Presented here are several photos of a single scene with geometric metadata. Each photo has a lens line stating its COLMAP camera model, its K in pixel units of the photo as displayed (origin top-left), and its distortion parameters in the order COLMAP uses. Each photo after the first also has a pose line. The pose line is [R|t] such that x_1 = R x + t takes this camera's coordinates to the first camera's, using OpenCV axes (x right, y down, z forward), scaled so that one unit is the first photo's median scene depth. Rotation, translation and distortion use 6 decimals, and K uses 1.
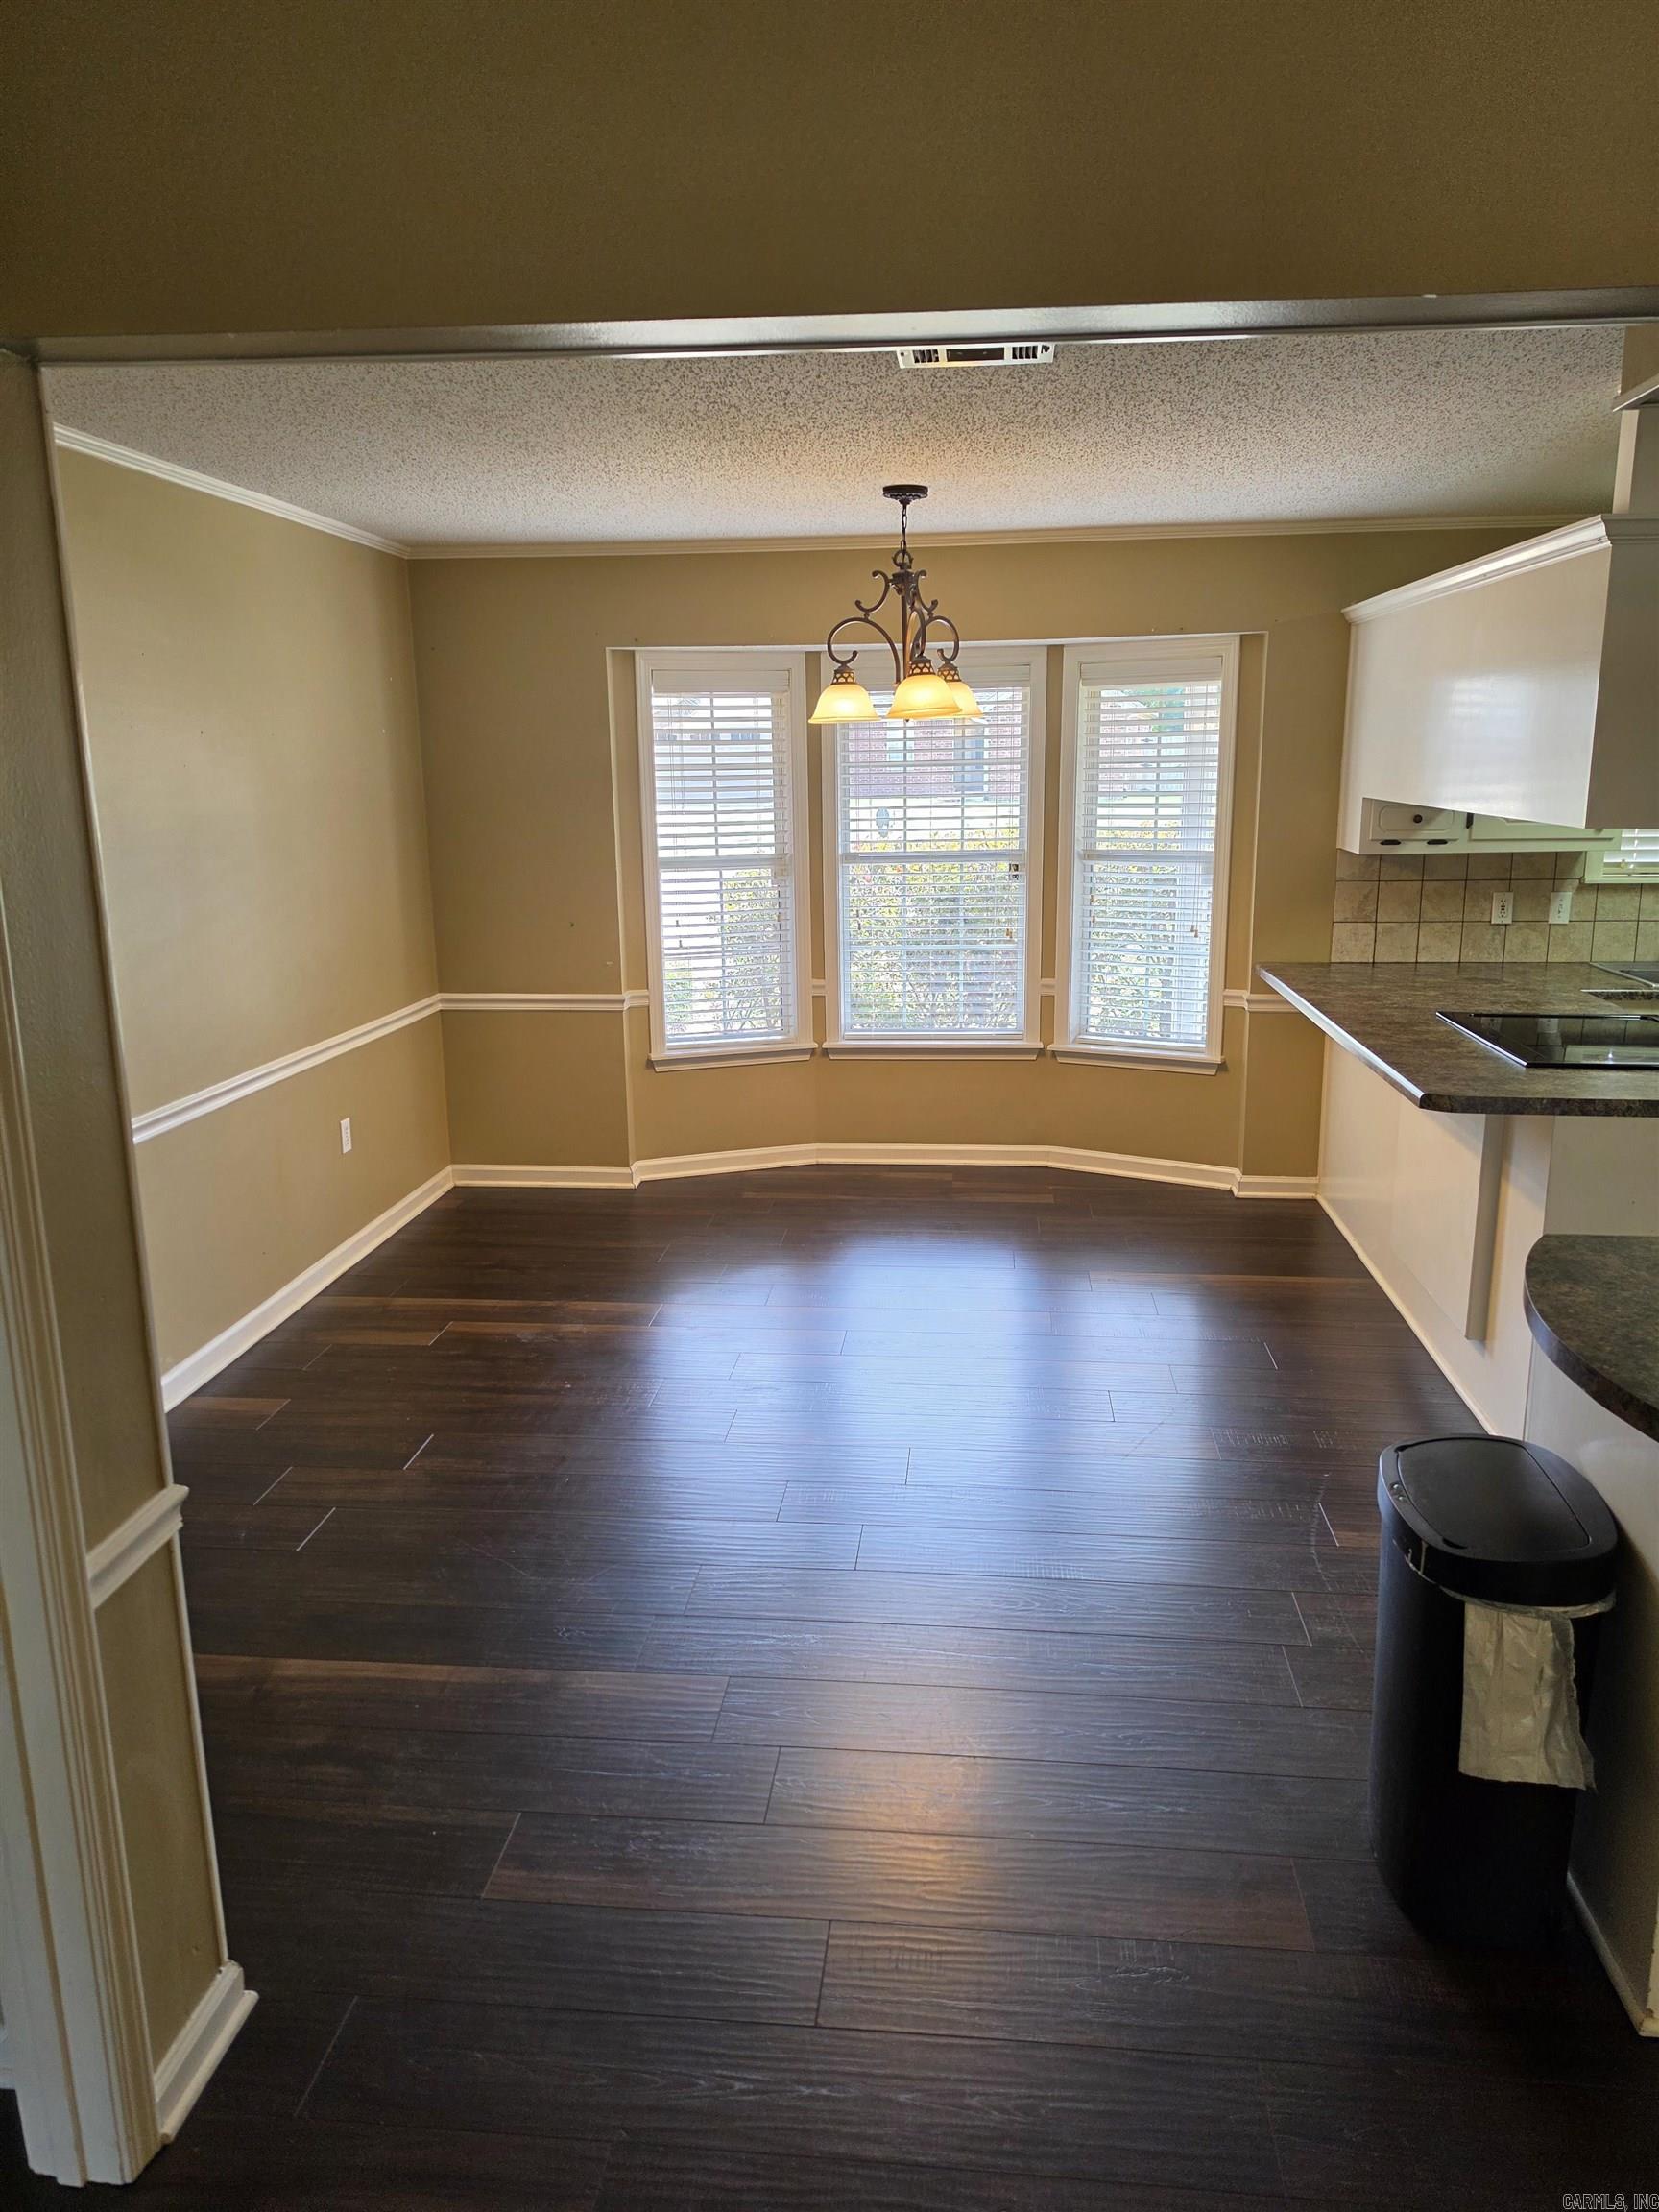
lens RADIAL K [[1542.9, 0, 822.8], [0, 1542.9, 1104.6], [0, 0, 1]] dist [0.018451, -0.035288]
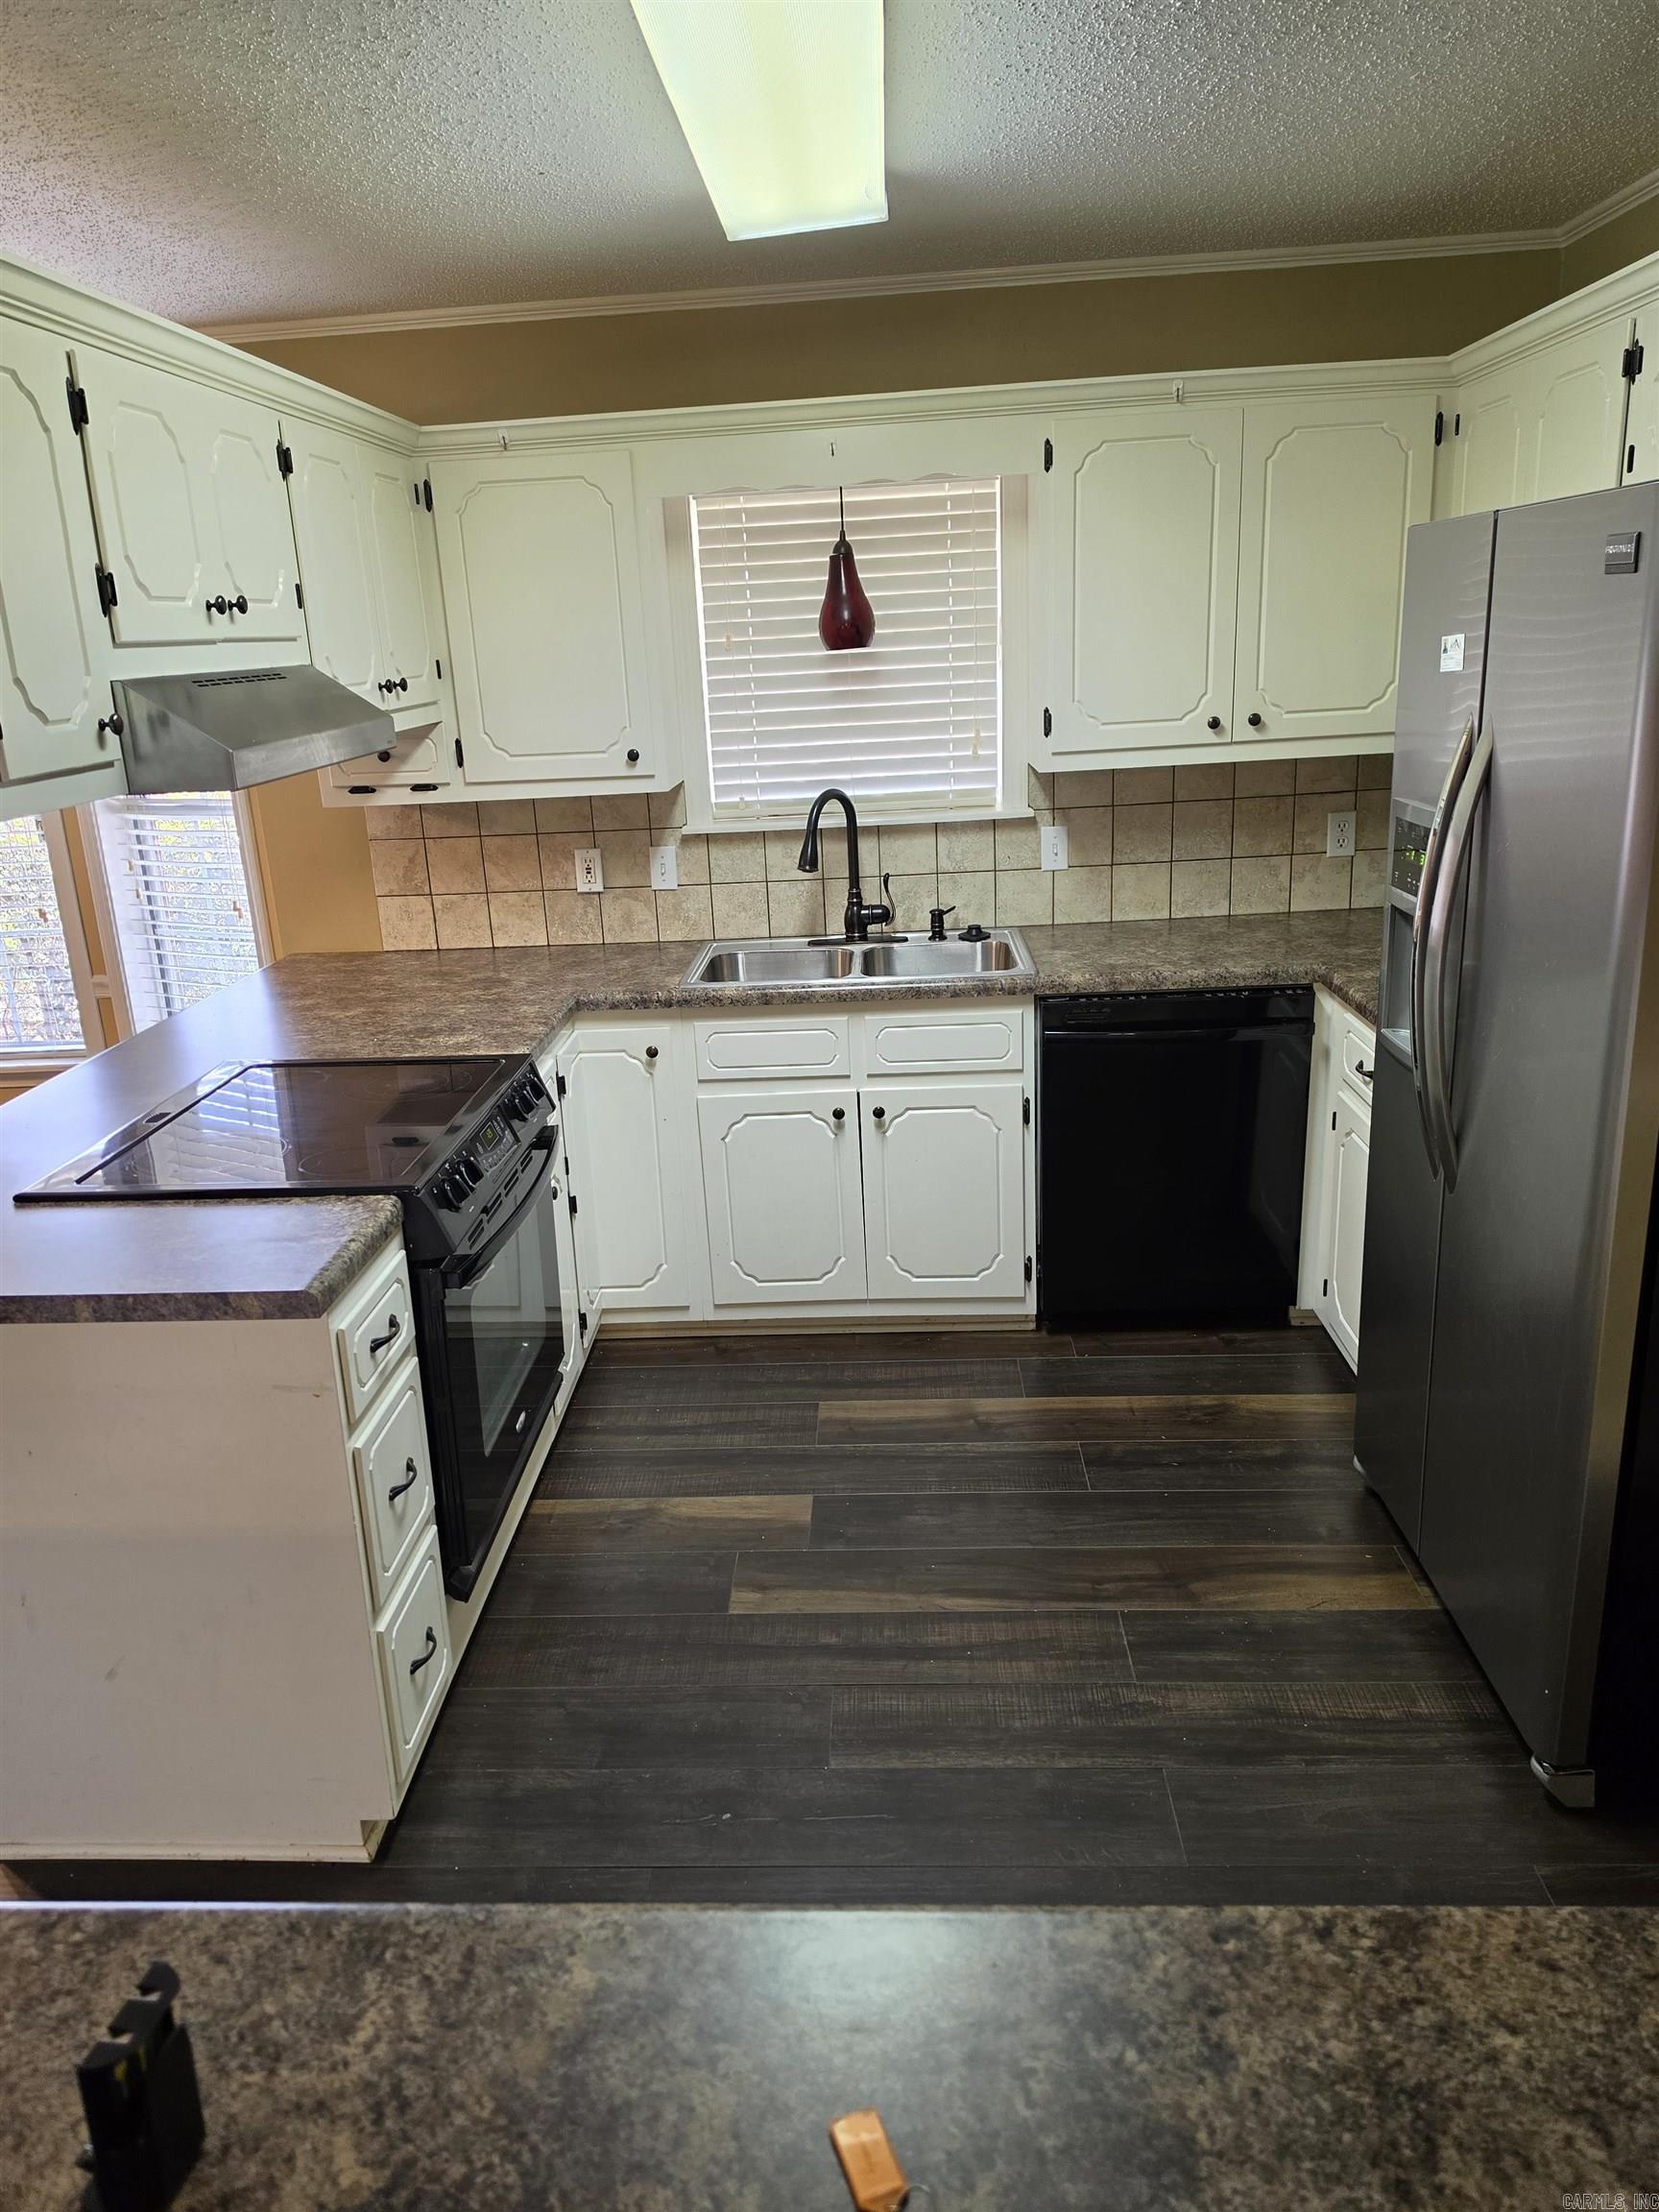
lens RADIAL K [[1542.9, 0, 817.7], [0, 1542.9, 1118.0], [0, 0, 1]] dist [0.018451, -0.035288]
pose [[0.997496, -0.047565, 0.052346, 0.503834], [0.043891, 0.996635, 0.069221, -0.055634], [-0.055462, -0.066750, 0.996227, 0.252334]]
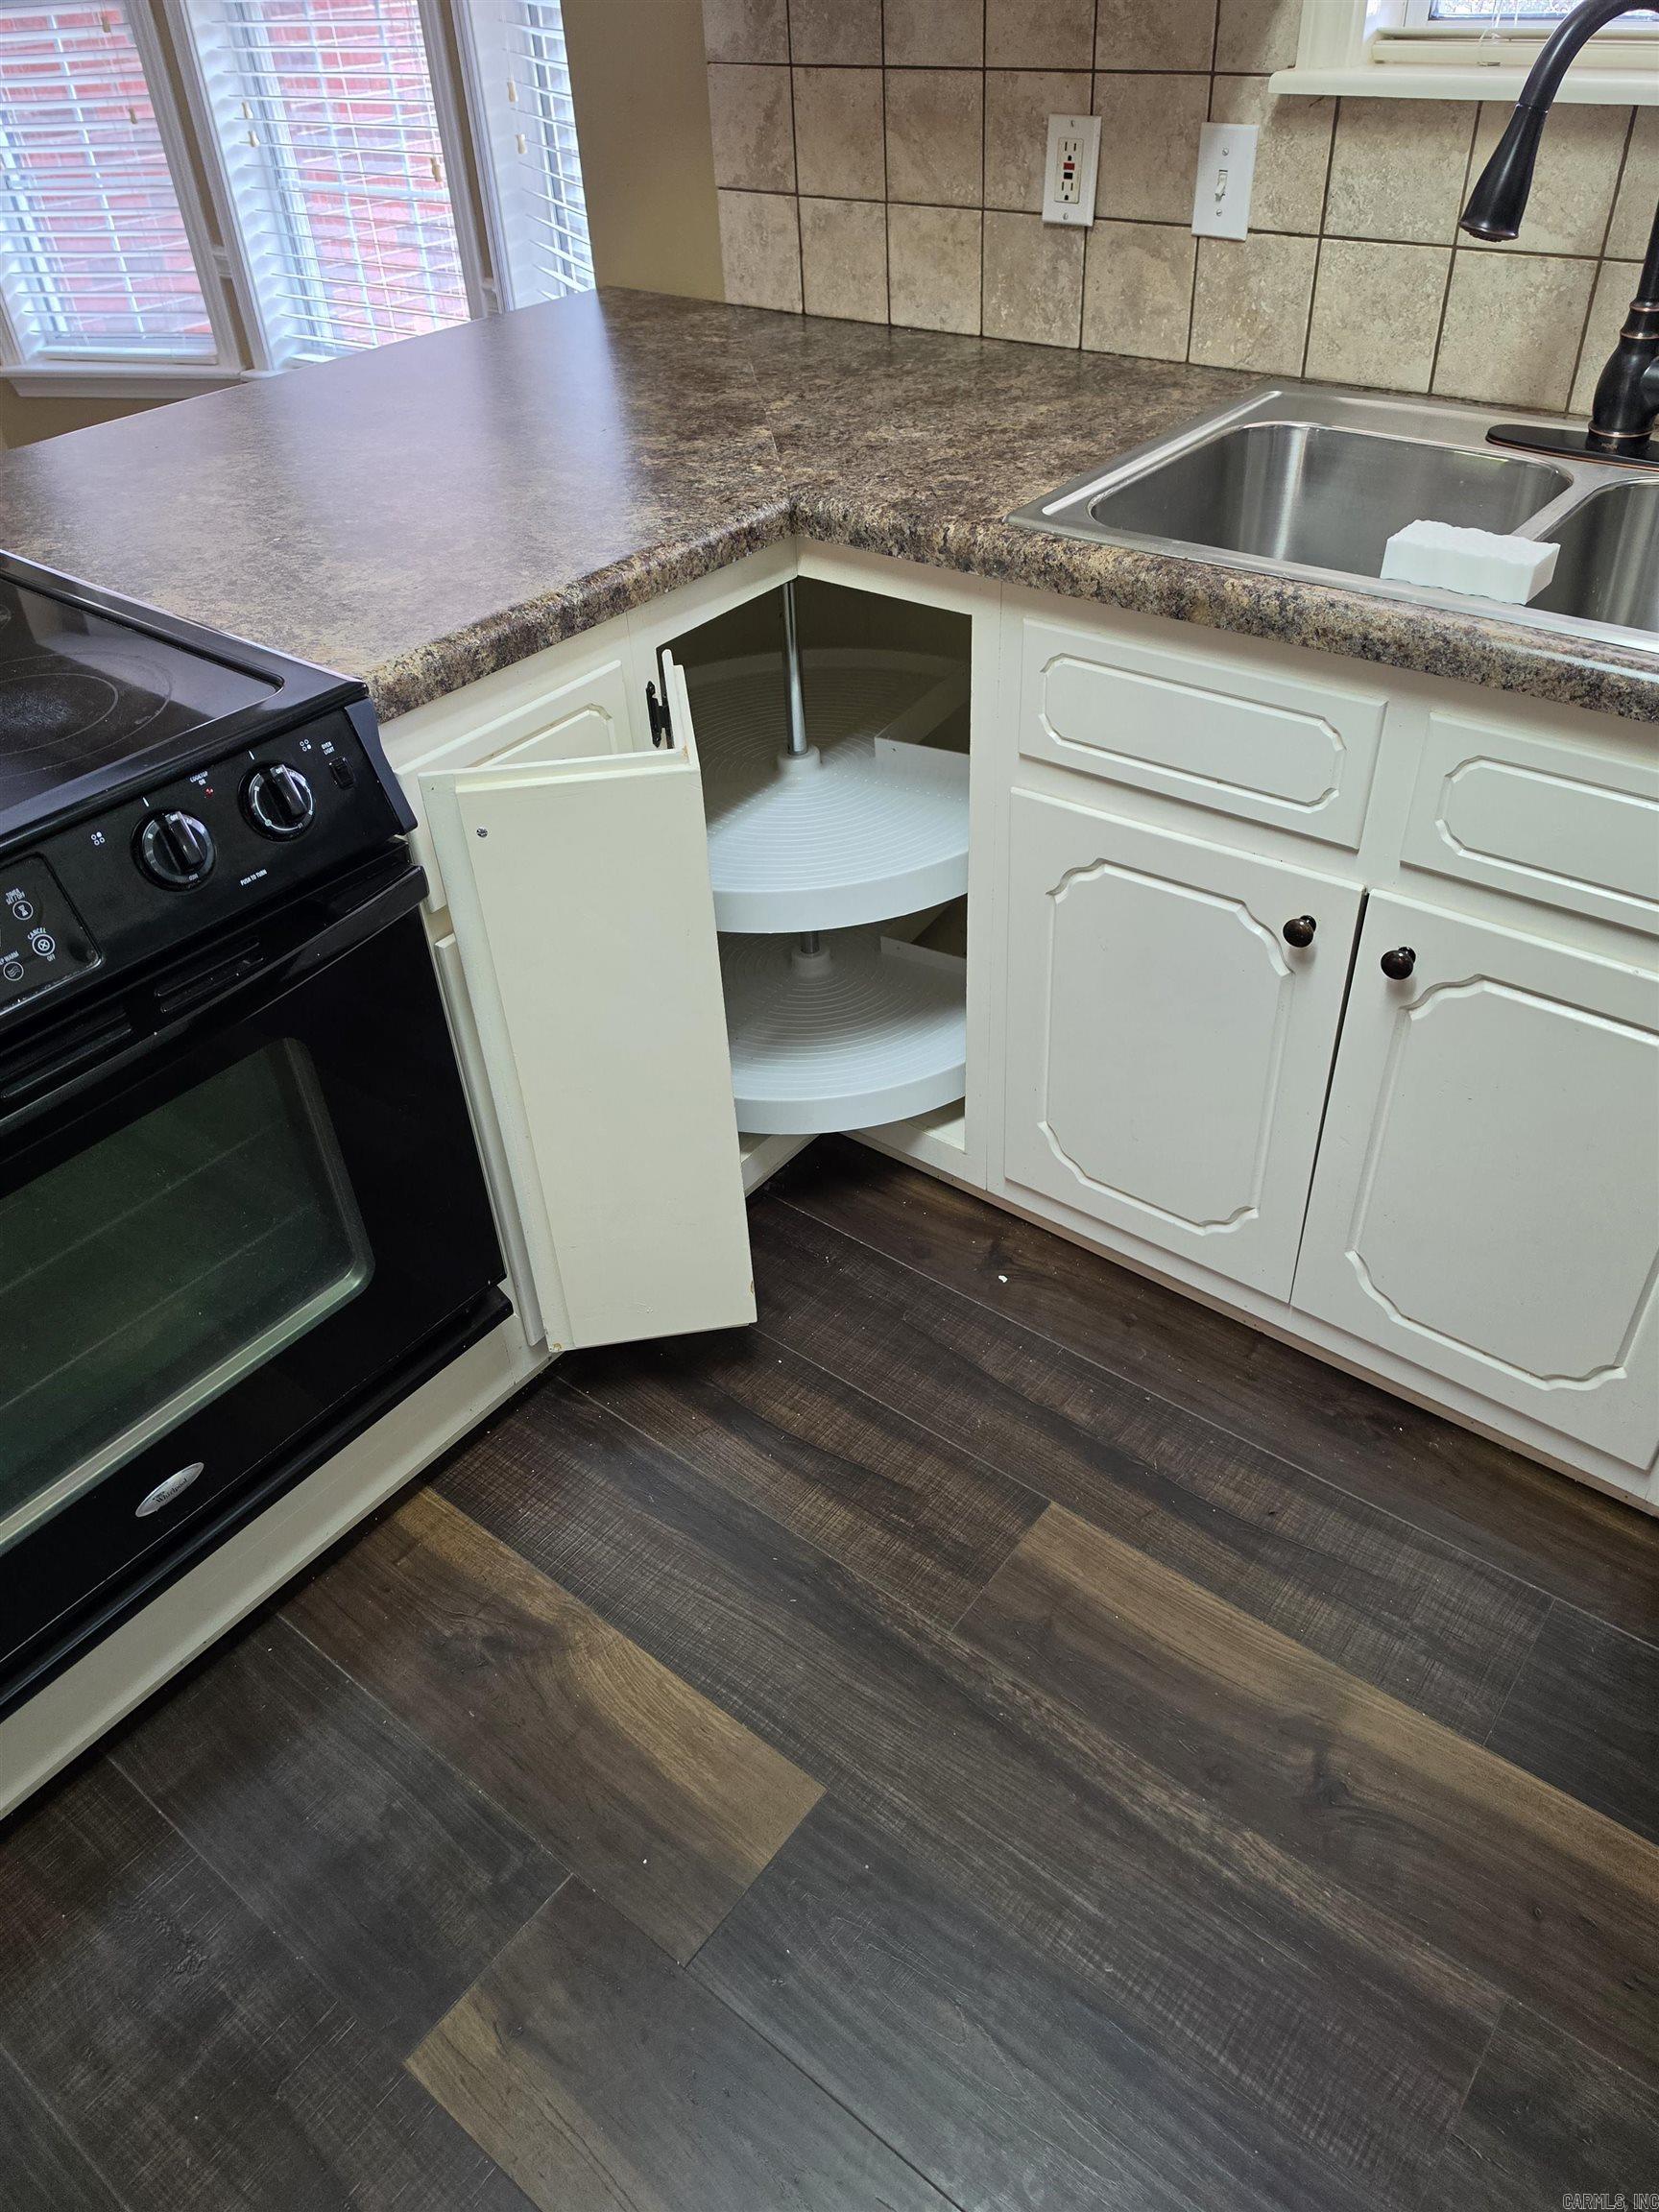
lens RADIAL K [[1542.9, 0, 819.3], [0, 1542.9, 1092.3], [0, 0, 1]] dist [0.018451, -0.035288]
pose [[0.846160, 0.310730, -0.432967, 0.598722], [-0.088160, 0.882850, 0.461307, -0.100620], [0.525587, -0.352169, 0.774426, 0.644193]]
